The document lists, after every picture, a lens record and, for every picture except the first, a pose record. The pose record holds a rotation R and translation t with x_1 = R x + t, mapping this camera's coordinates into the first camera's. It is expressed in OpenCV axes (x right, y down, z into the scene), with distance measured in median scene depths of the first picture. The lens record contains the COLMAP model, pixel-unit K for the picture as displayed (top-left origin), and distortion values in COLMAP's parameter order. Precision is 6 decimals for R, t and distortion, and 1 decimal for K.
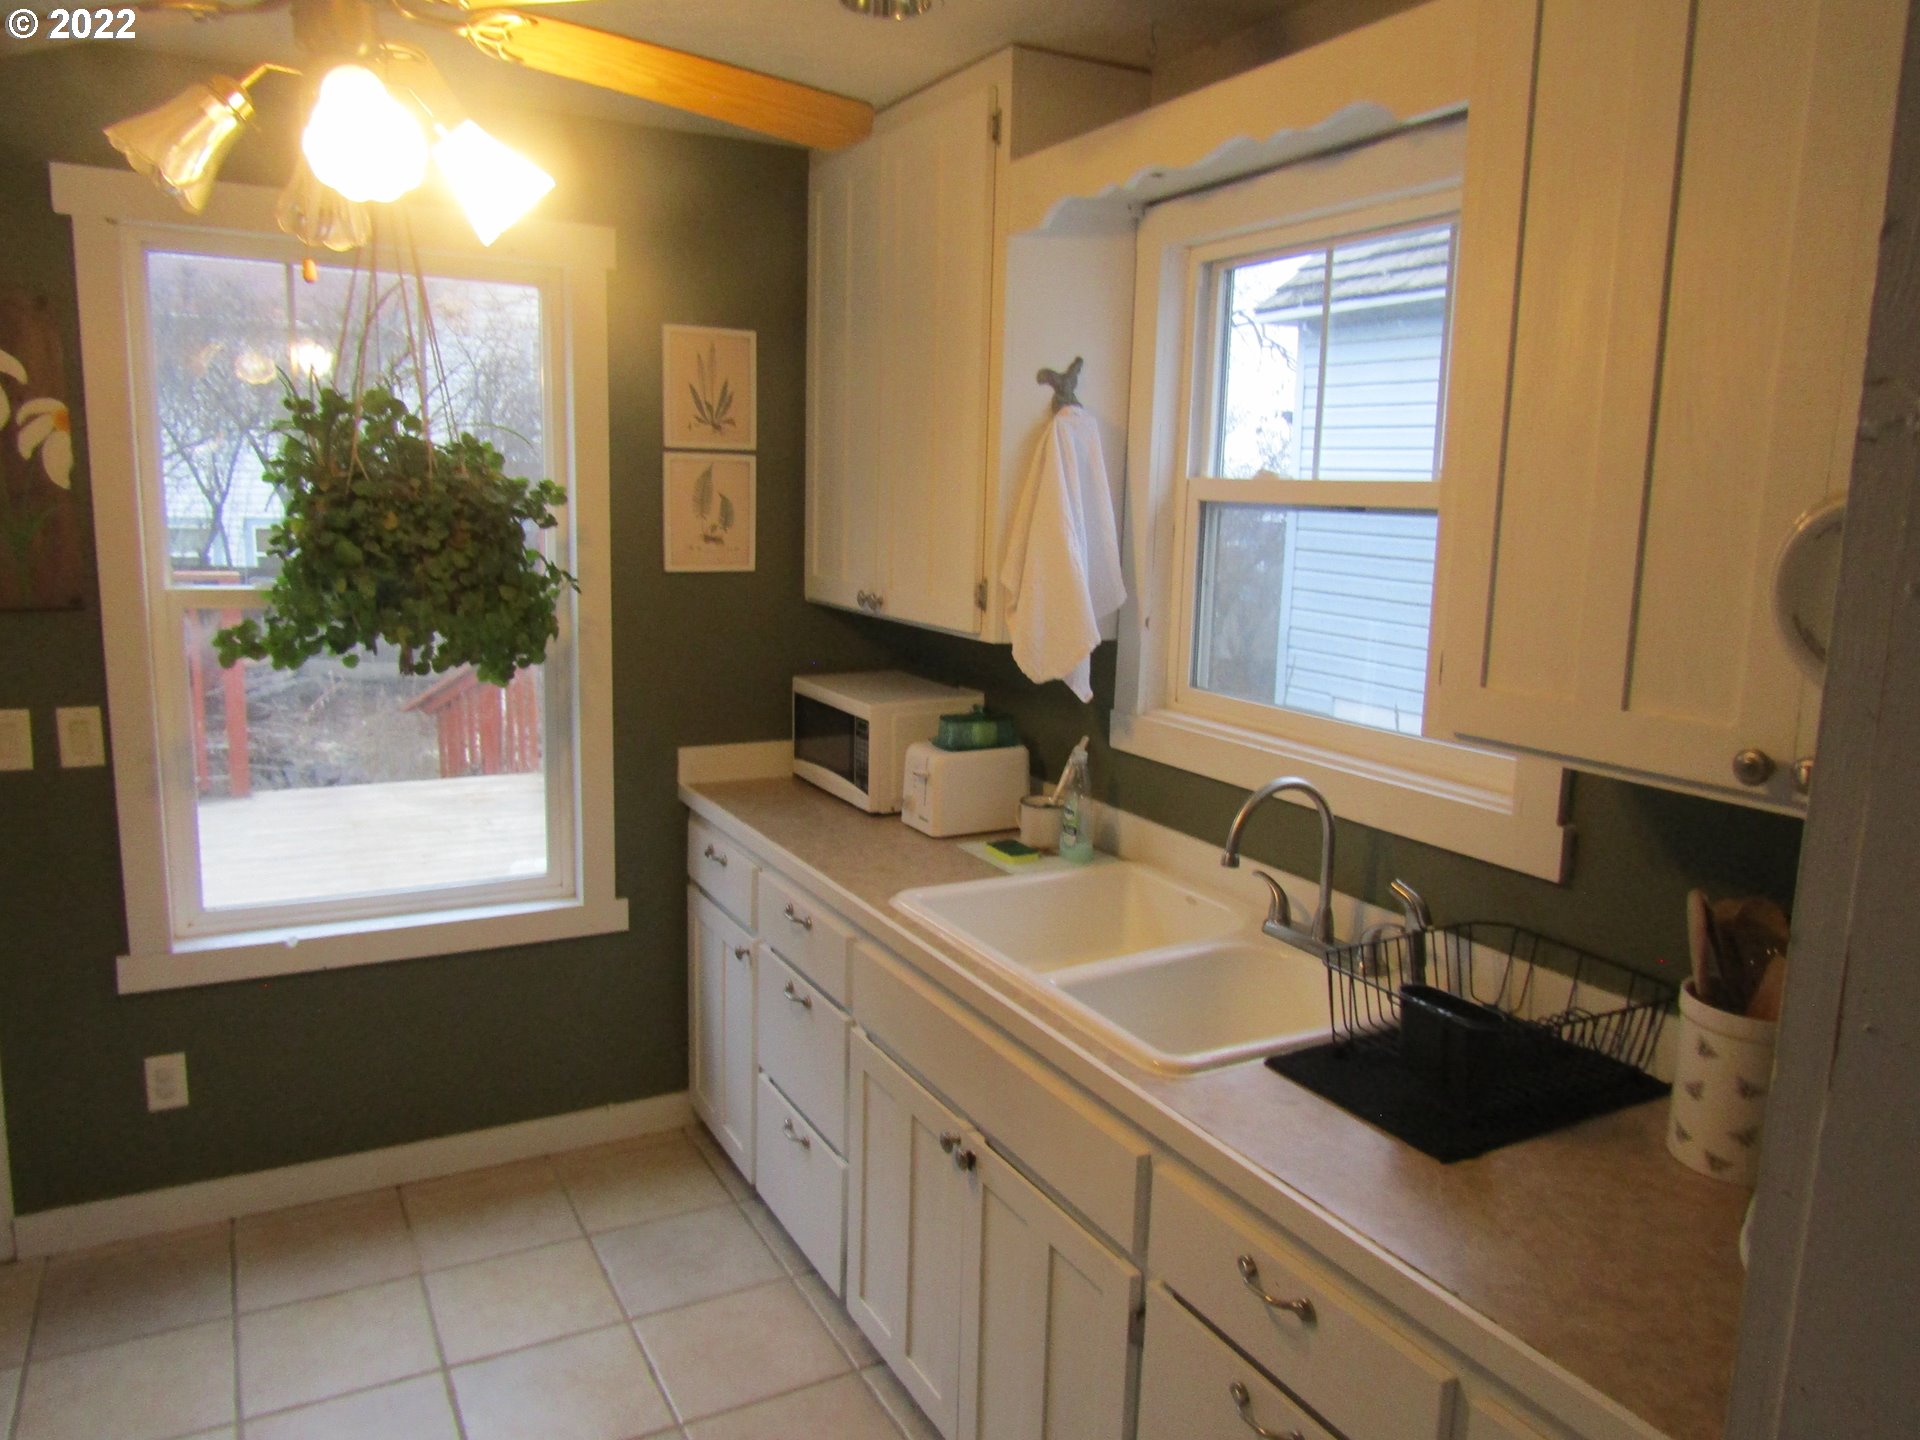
lens RADIAL K [[1381.5, 0, 960.0], [0, 1381.5, 720.0], [0, 0, 1]] dist [-0.003065, 0.003022]
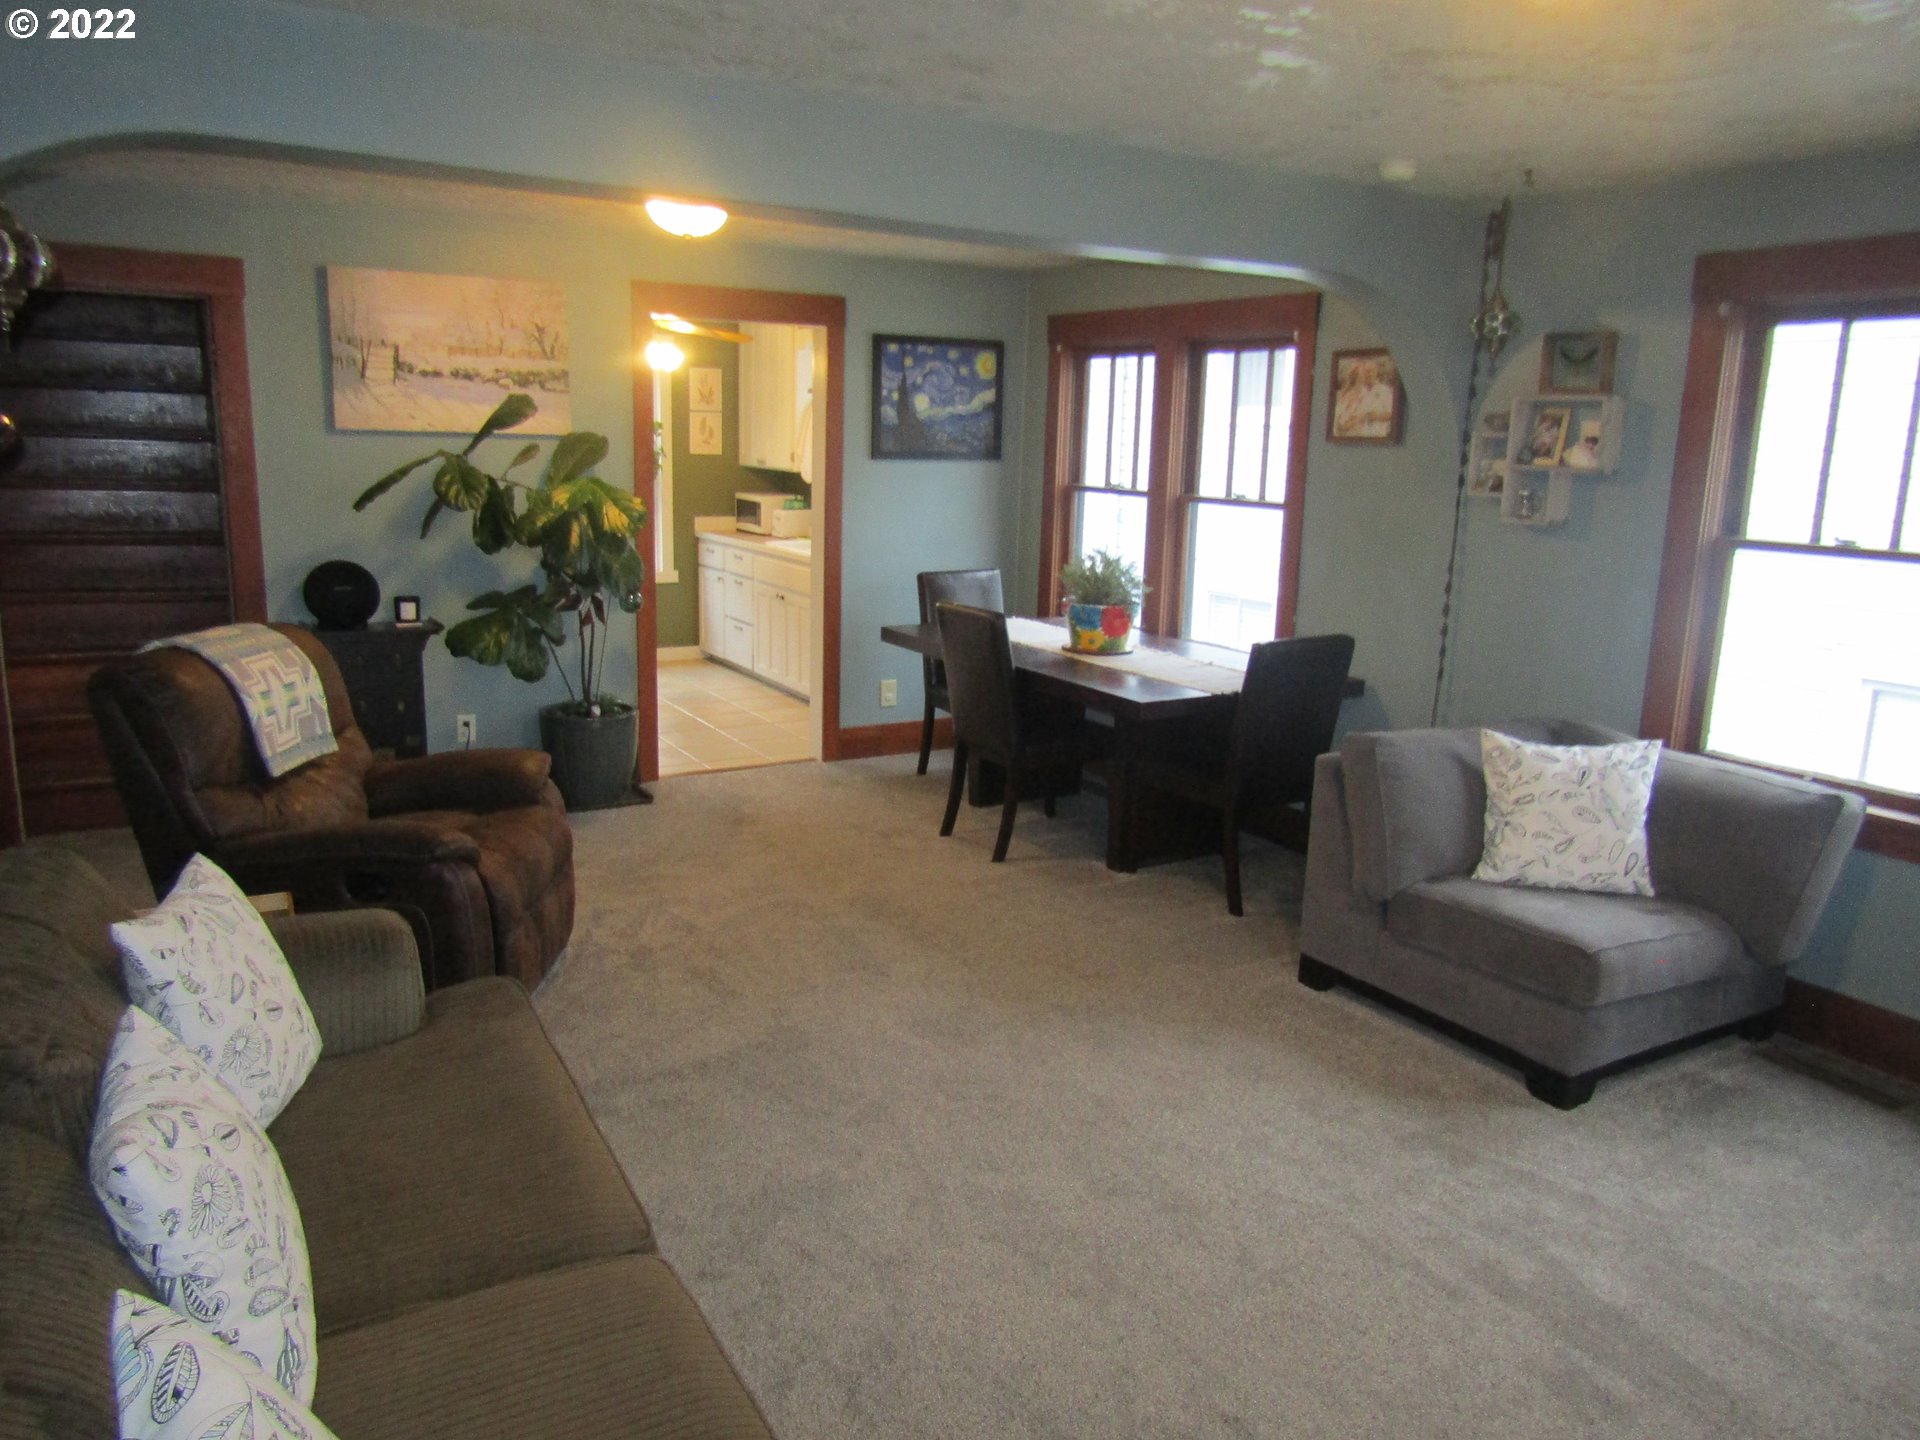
lens RADIAL K [[1381.5, 0, 960.0], [0, 1381.5, 720.0], [0, 0, 1]] dist [-0.003065, 0.003022]
pose [[0.999170, -0.008106, 0.039908, 0.229951], [0.006154, 0.998790, 0.048788, 0.312296], [-0.040255, -0.048502, 0.998012, -1.933643]]
